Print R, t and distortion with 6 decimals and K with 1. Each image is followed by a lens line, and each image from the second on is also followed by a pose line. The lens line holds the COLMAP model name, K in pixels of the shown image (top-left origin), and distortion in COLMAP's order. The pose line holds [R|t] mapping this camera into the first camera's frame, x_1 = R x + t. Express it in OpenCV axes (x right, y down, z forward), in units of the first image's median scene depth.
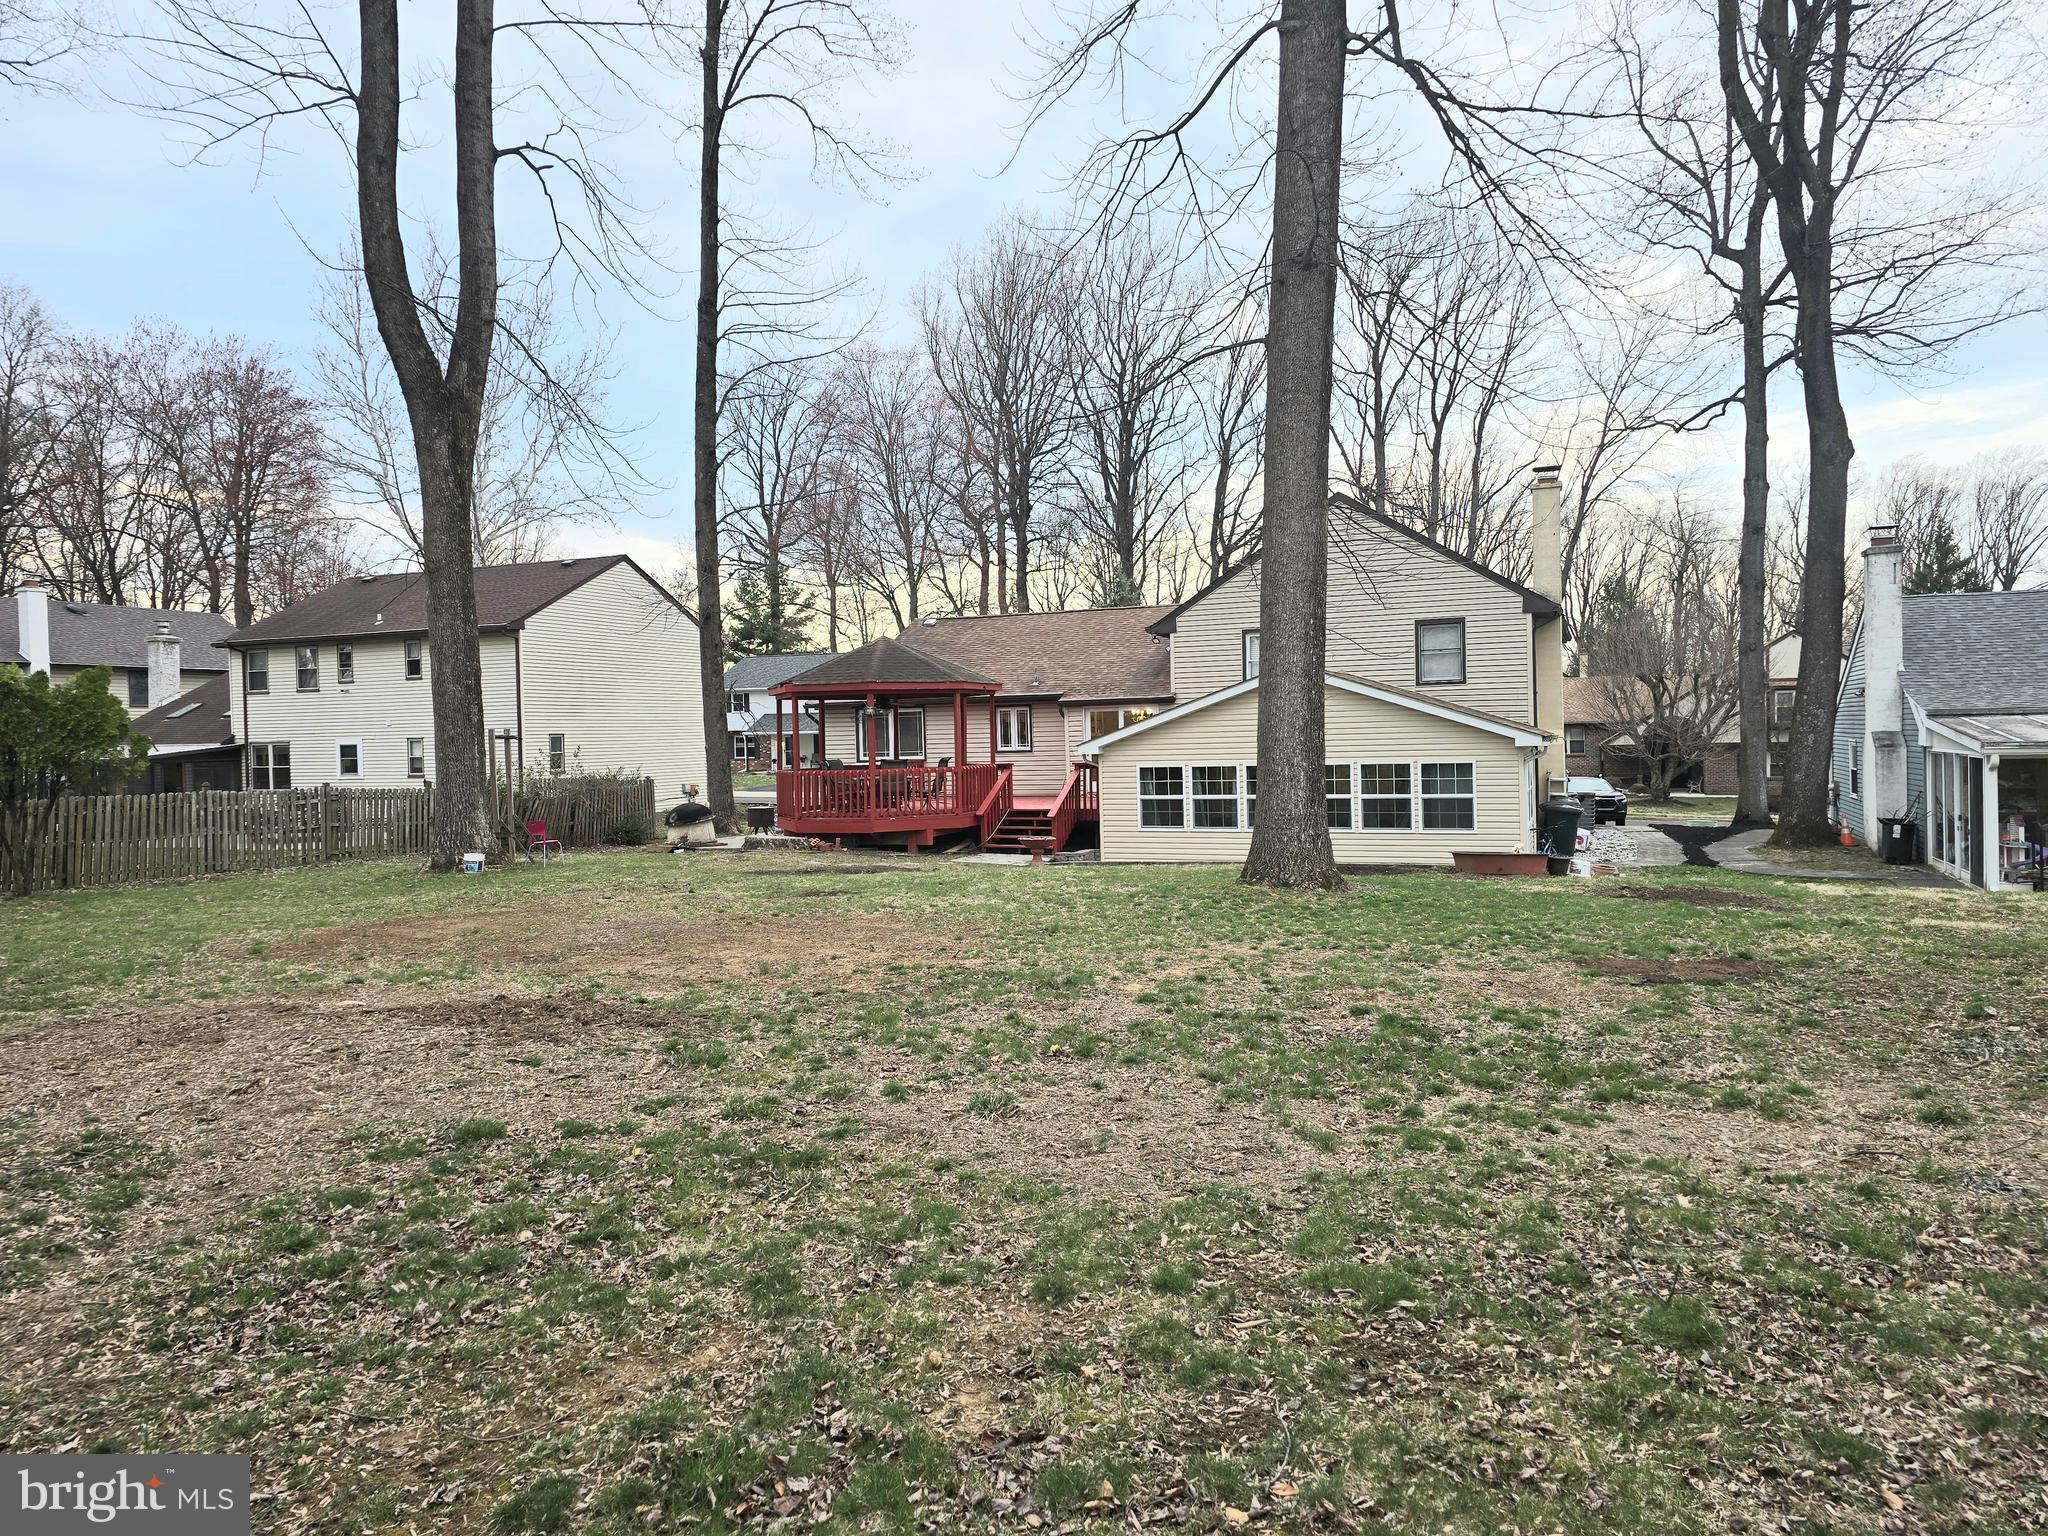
lens RADIAL K [[1375.4, 0, 1024.3], [0, 1375.4, 747.1], [0, 0, 1]] dist [0.045382, -0.029113]
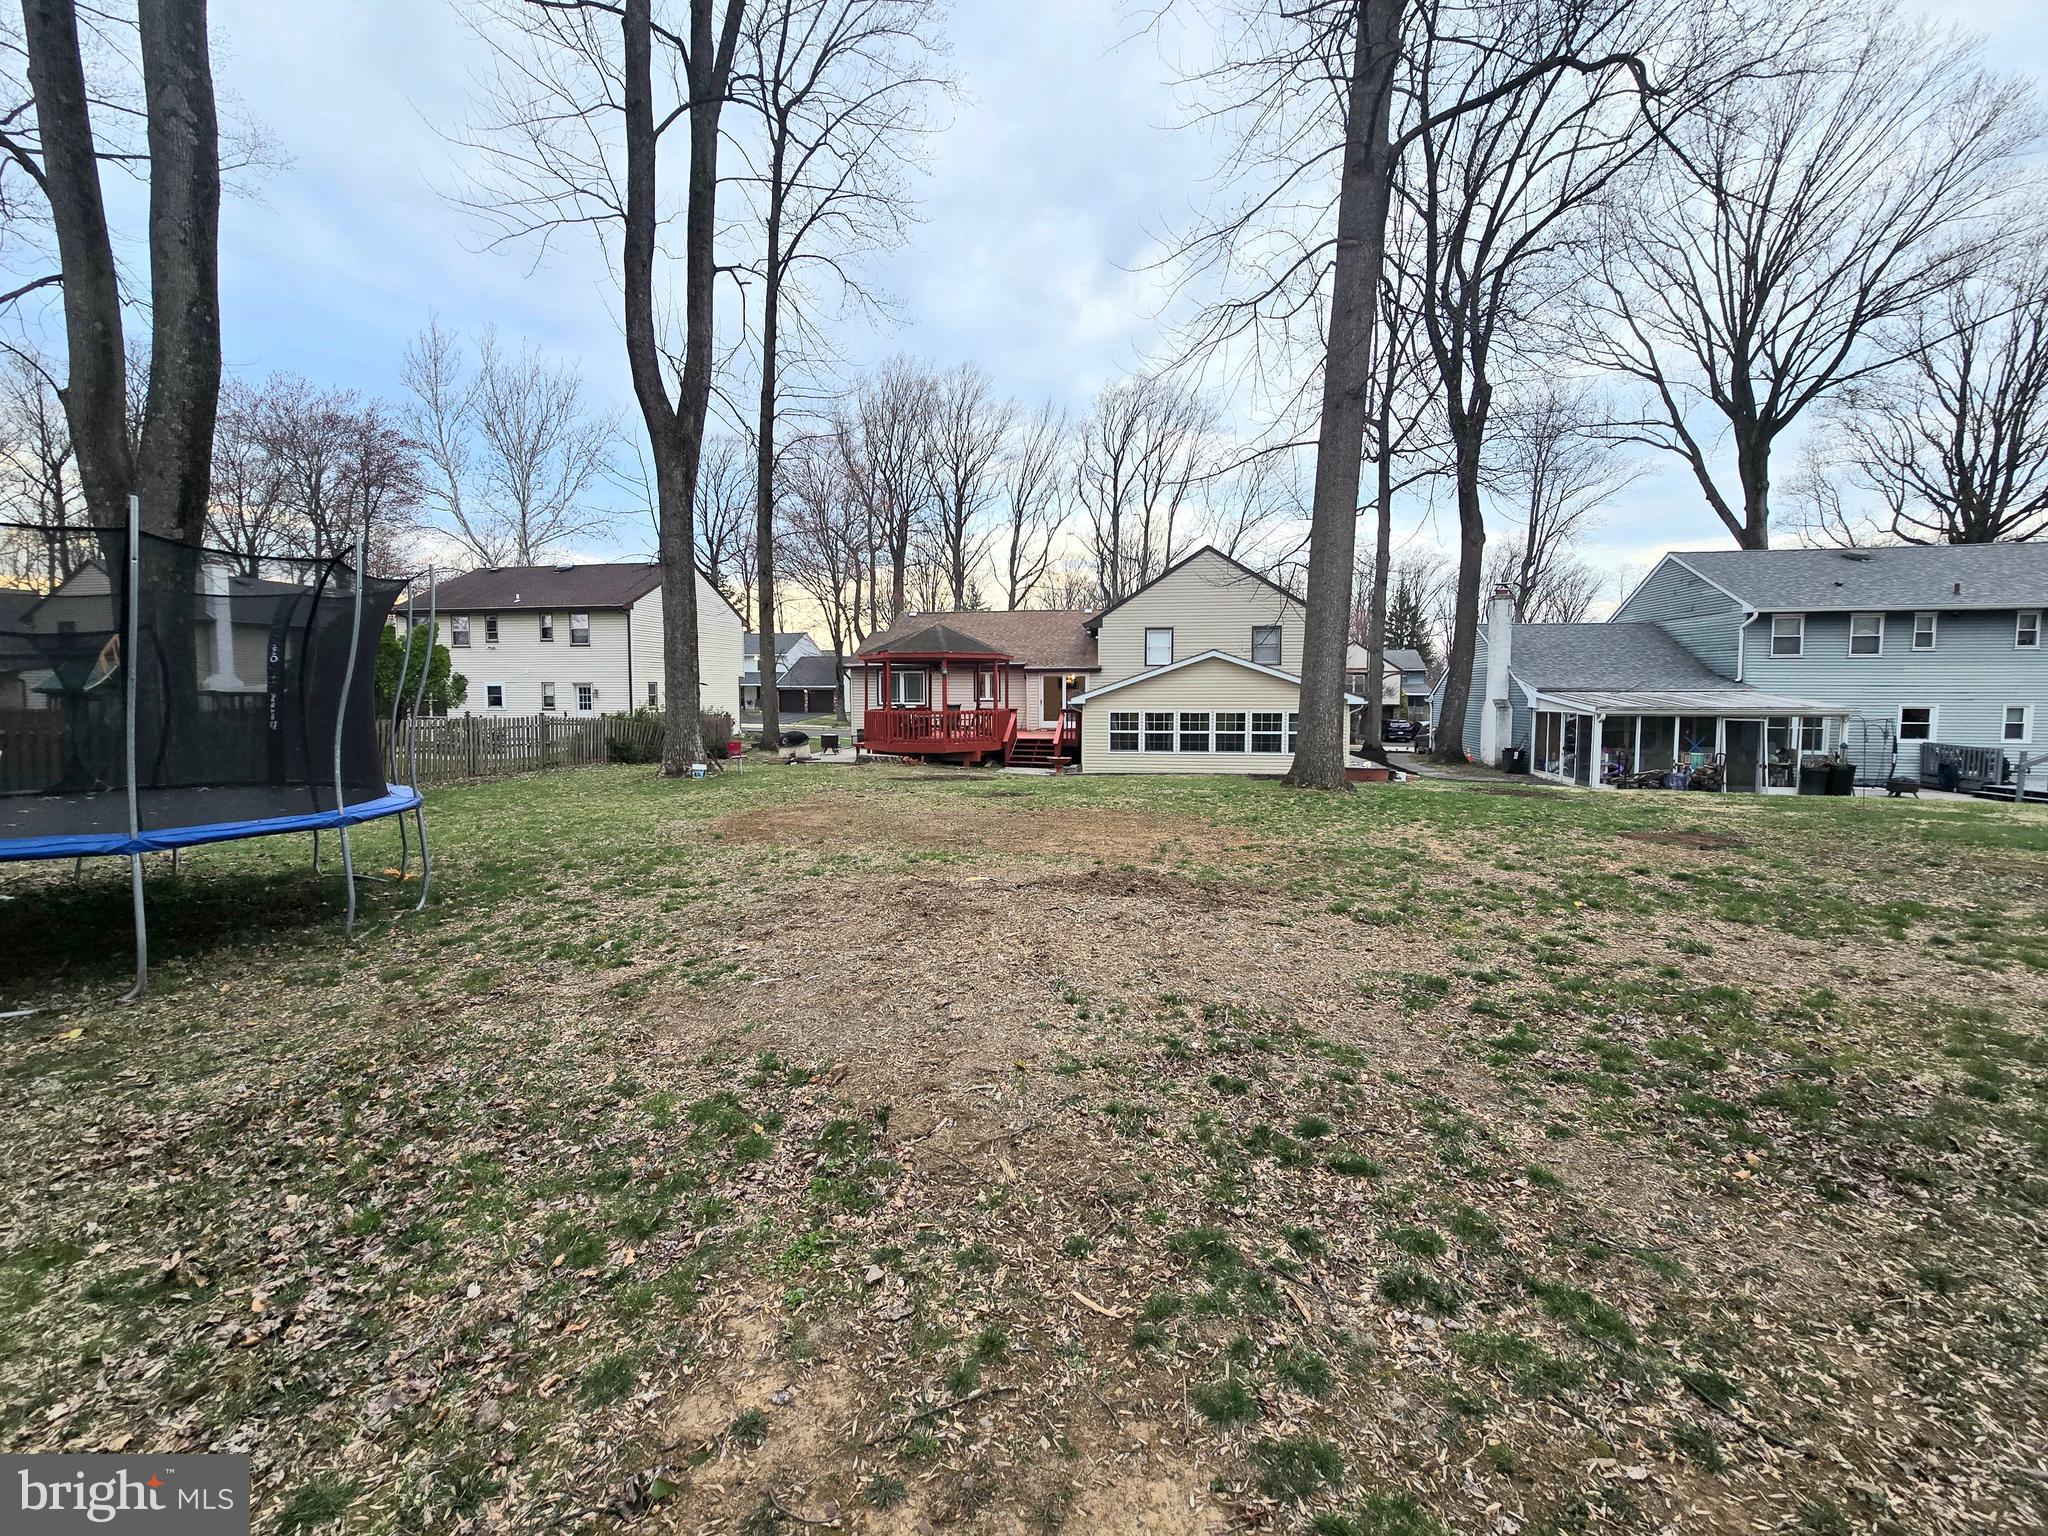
lens RADIAL K [[845.0, 0, 1011.5], [0, 845.0, 730.3], [0, 0, 1]] dist [-0.001698, -0.000335]
pose [[0.979132, 0.013070, 0.202804, -0.206691], [-0.020513, 0.999189, 0.034644, 0.003550], [-0.202187, -0.038081, 0.978606, 0.069495]]
